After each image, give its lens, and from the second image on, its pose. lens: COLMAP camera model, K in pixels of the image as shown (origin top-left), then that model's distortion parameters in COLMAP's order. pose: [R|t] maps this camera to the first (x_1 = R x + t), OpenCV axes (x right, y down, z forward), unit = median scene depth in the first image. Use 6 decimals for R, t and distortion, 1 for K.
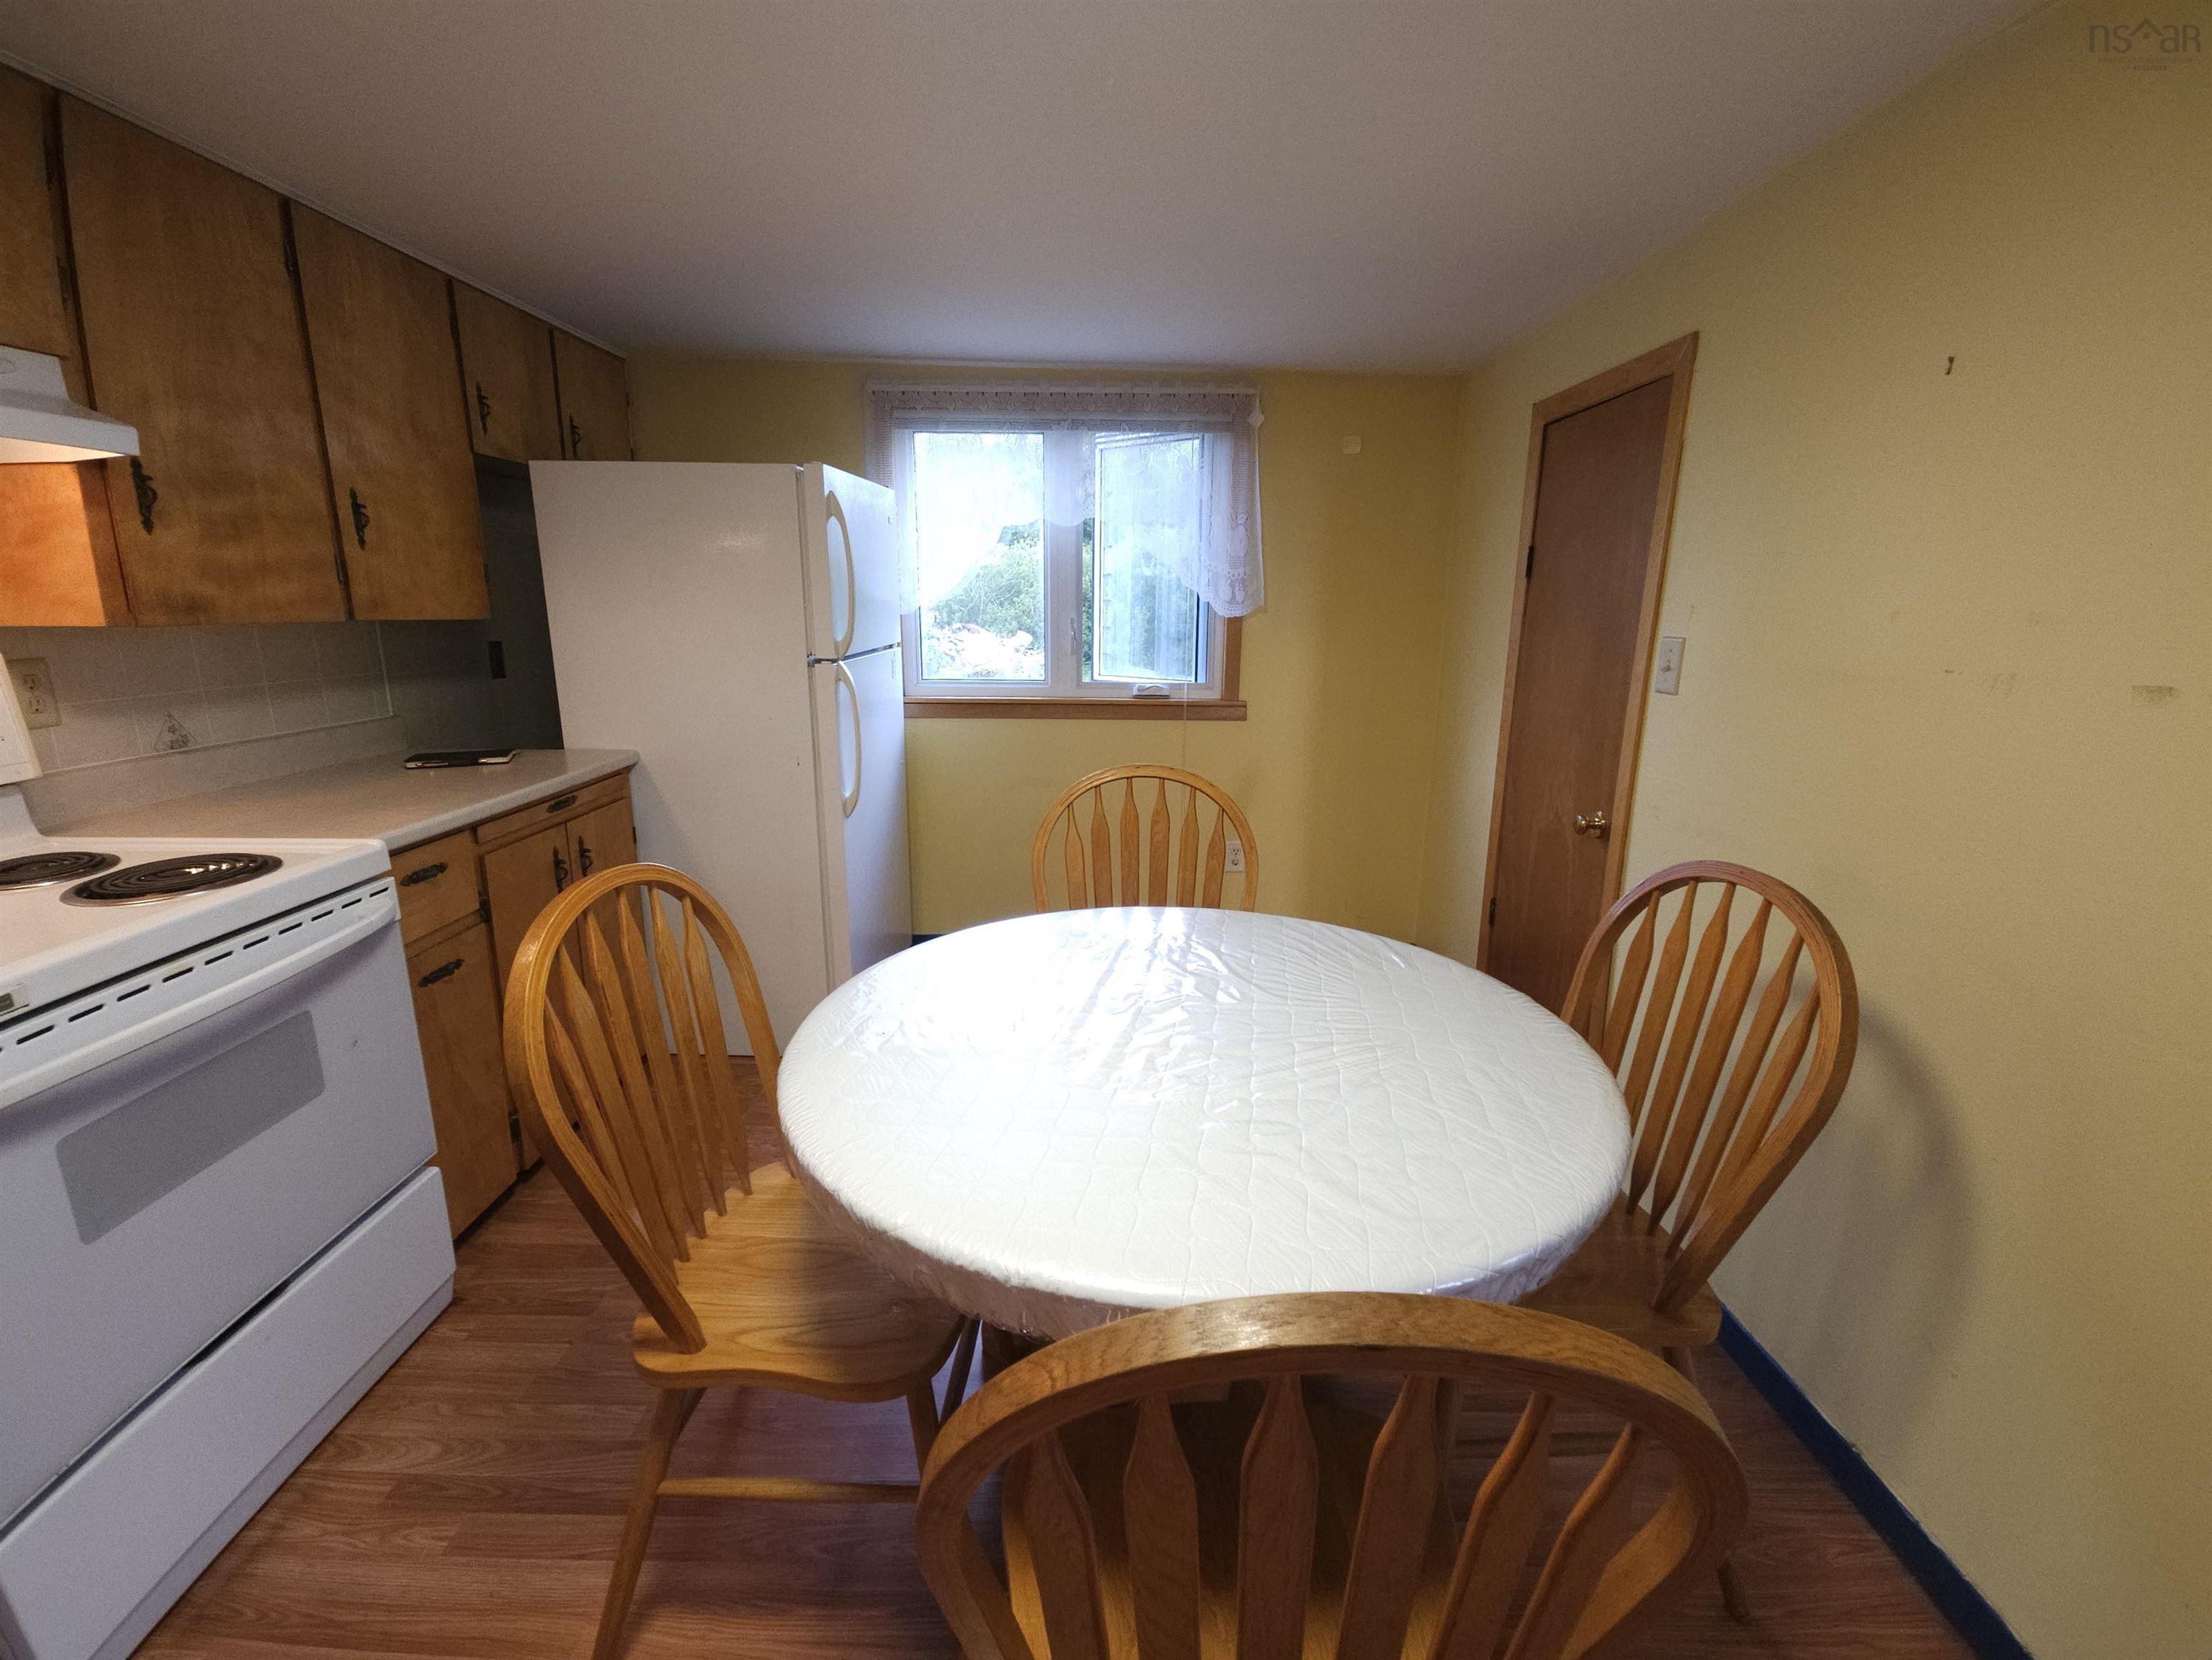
lens RADIAL K [[904.0, 0, 1106.0], [0, 904.0, 814.4], [0, 0, 1]] dist [0.014204, -0.011623]
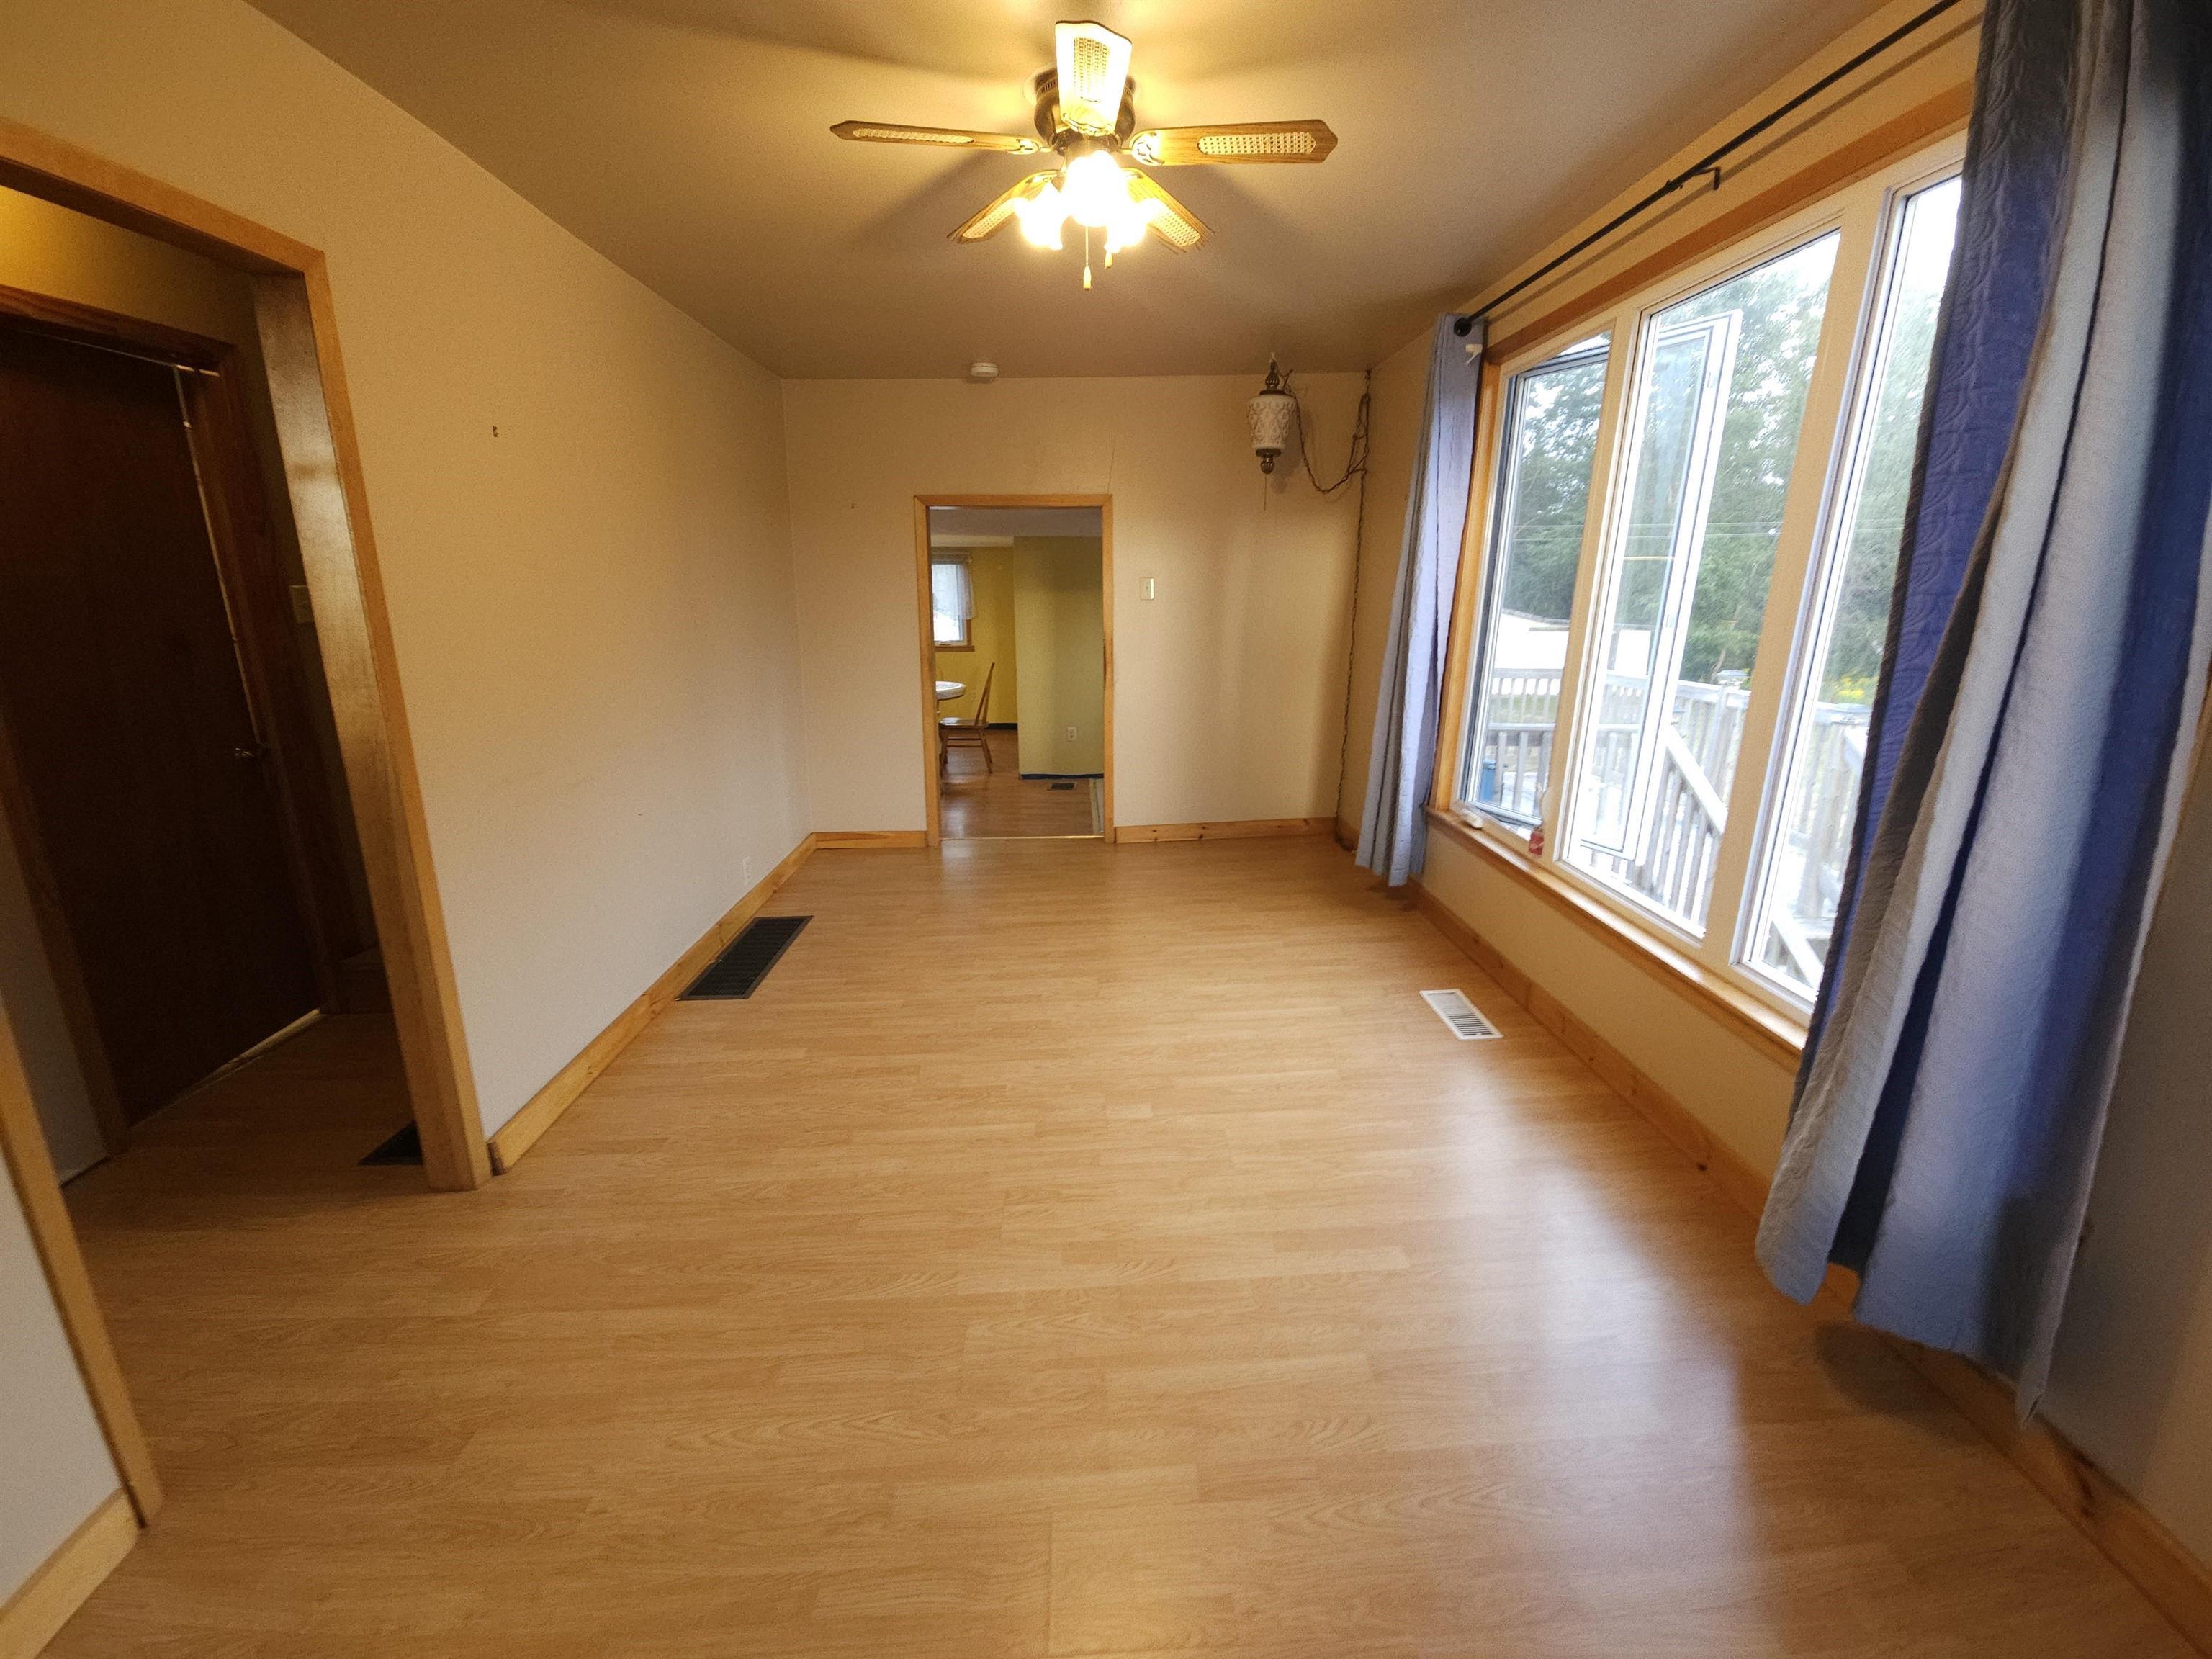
lens RADIAL K [[895.0, 0, 1108.6], [0, 895.0, 813.6], [0, 0, 1]] dist [0.007625, -0.000299]
pose [[0.999615, -0.007744, 0.026628, 0.889283], [0.007529, 0.999938, 0.008158, 0.745295], [-0.026690, -0.007954, 0.999612, -3.631599]]
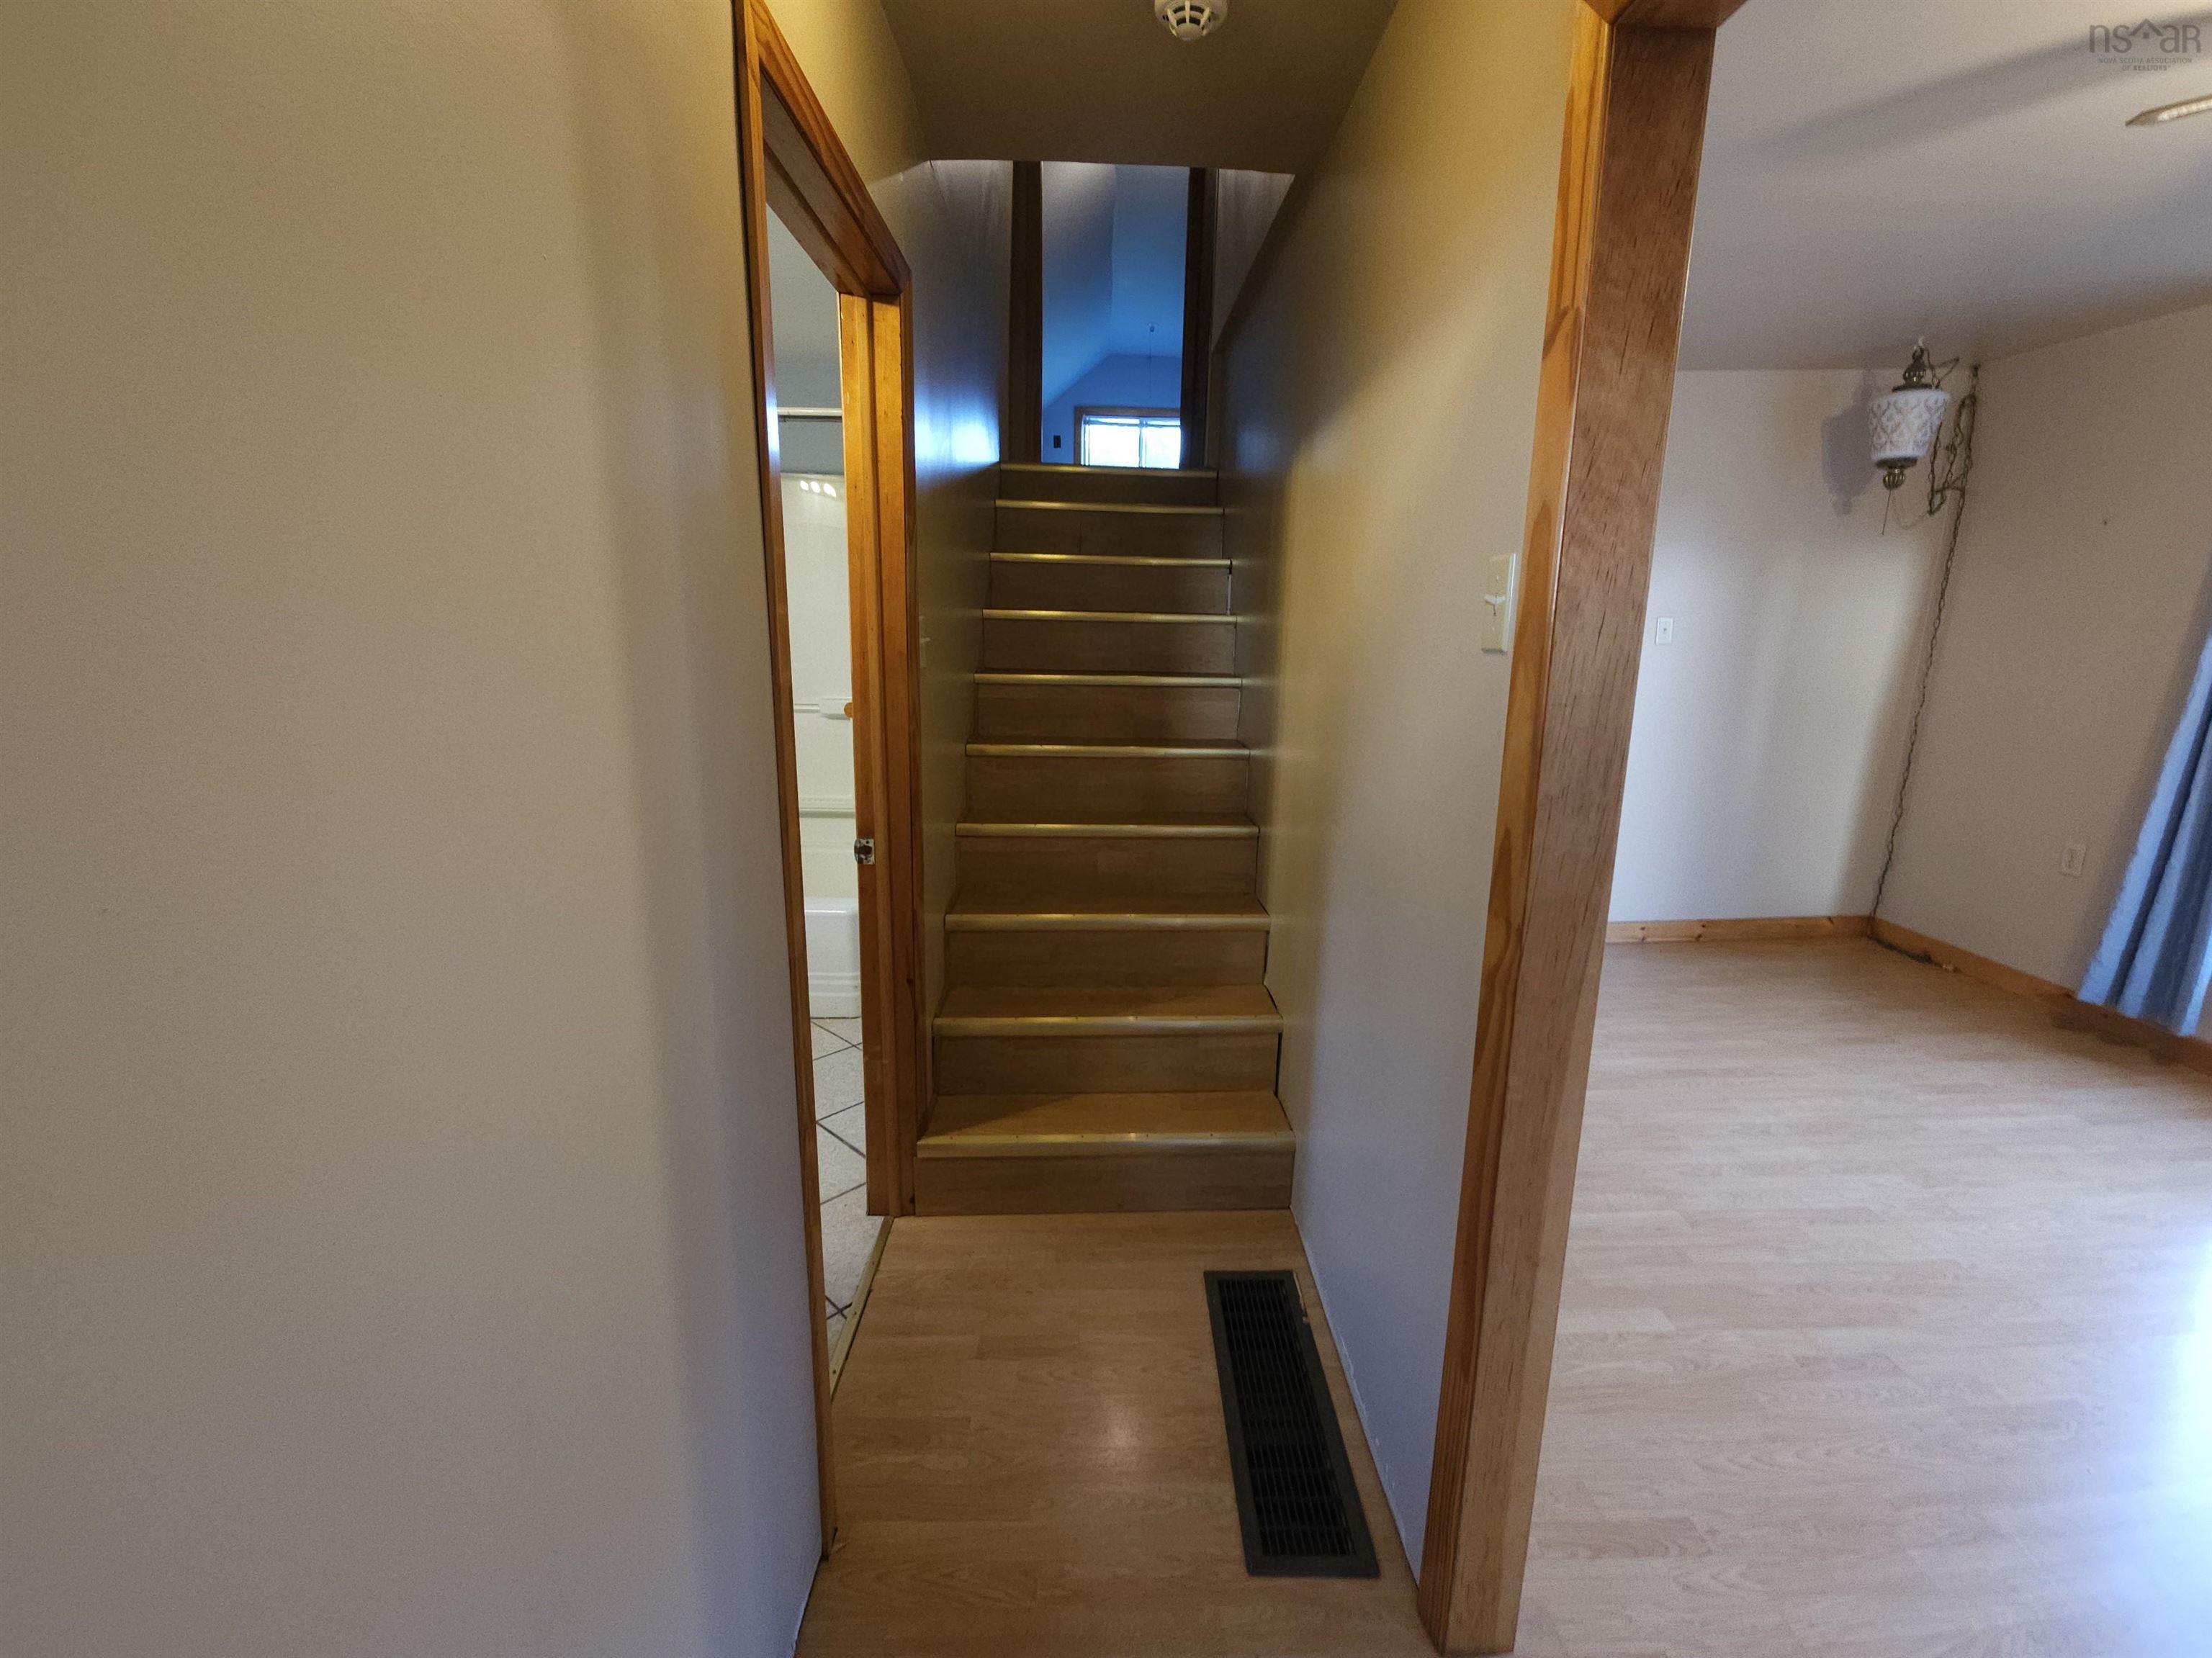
lens RADIAL K [[903.8, 0, 1106.0], [0, 903.8, 813.4], [0, 0, 1]] dist [0.014204, -0.011623]
pose [[0.999817, 0.008207, -0.017299, -0.103594], [-0.008871, 0.999215, -0.038617, 0.643741], [0.016969, 0.038763, 0.999104, -3.207172]]
